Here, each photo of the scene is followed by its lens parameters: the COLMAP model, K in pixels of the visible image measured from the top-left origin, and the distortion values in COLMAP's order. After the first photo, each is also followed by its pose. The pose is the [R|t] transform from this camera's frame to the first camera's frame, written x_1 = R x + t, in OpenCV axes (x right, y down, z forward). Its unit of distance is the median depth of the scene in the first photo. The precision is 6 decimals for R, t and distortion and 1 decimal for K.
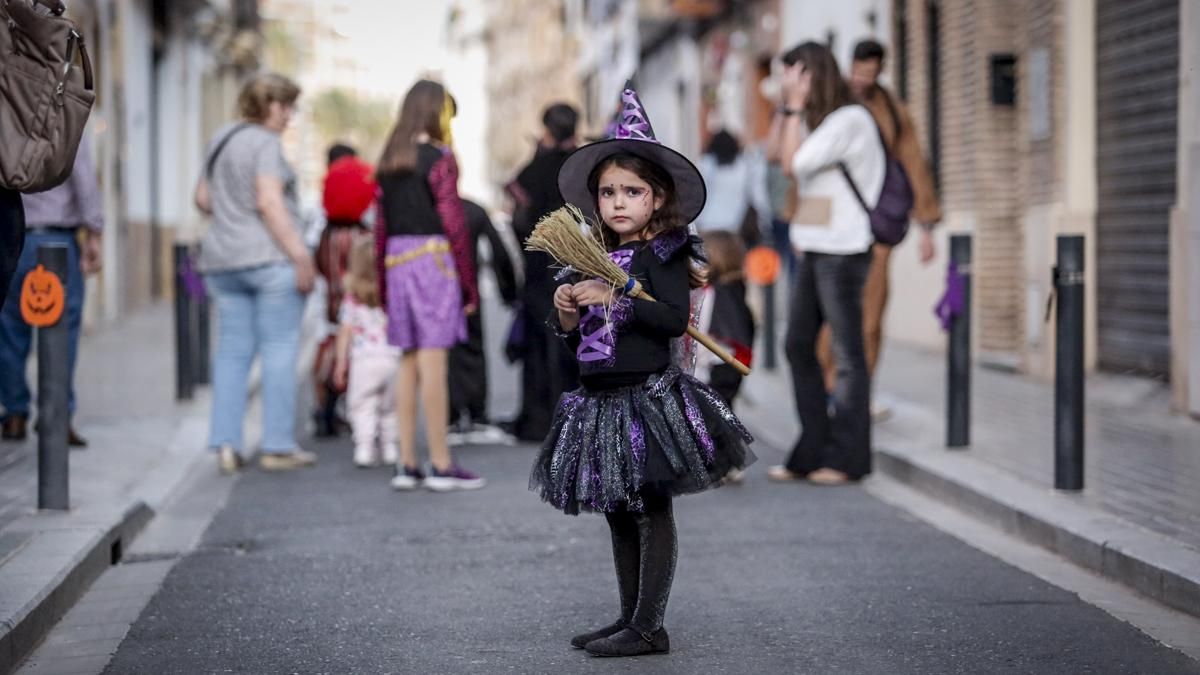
lens RADIAL K [[4964.4, 0, 602.8], [0, 4964.4, 336.7], [0, 0, 1]] dist [0.203773, 0.000000]
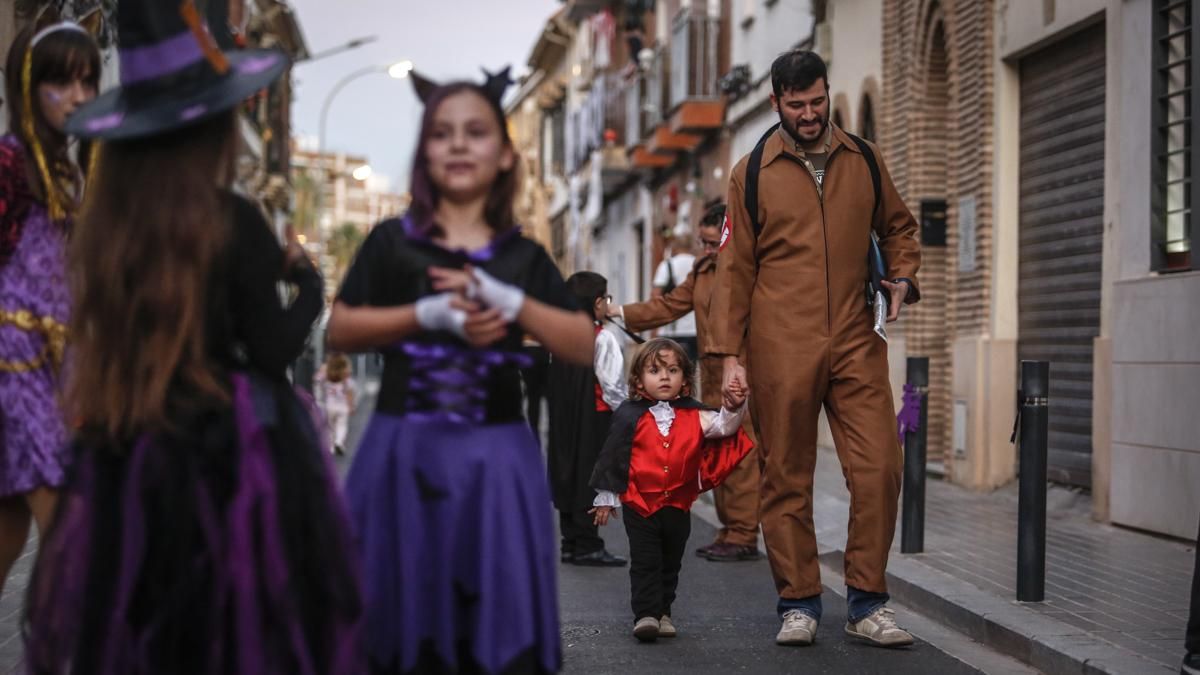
lens RADIAL K [[3650.8, 0, 597.2], [0, 3650.8, 340.3], [0, 0, 1]] dist [0.798846, 0.000000]
pose [[0.999654, 0.021490, 0.015170, -0.009916], [-0.021157, 0.999540, -0.021750, -0.004366], [-0.015630, 0.021421, 0.999648, 0.154268]]
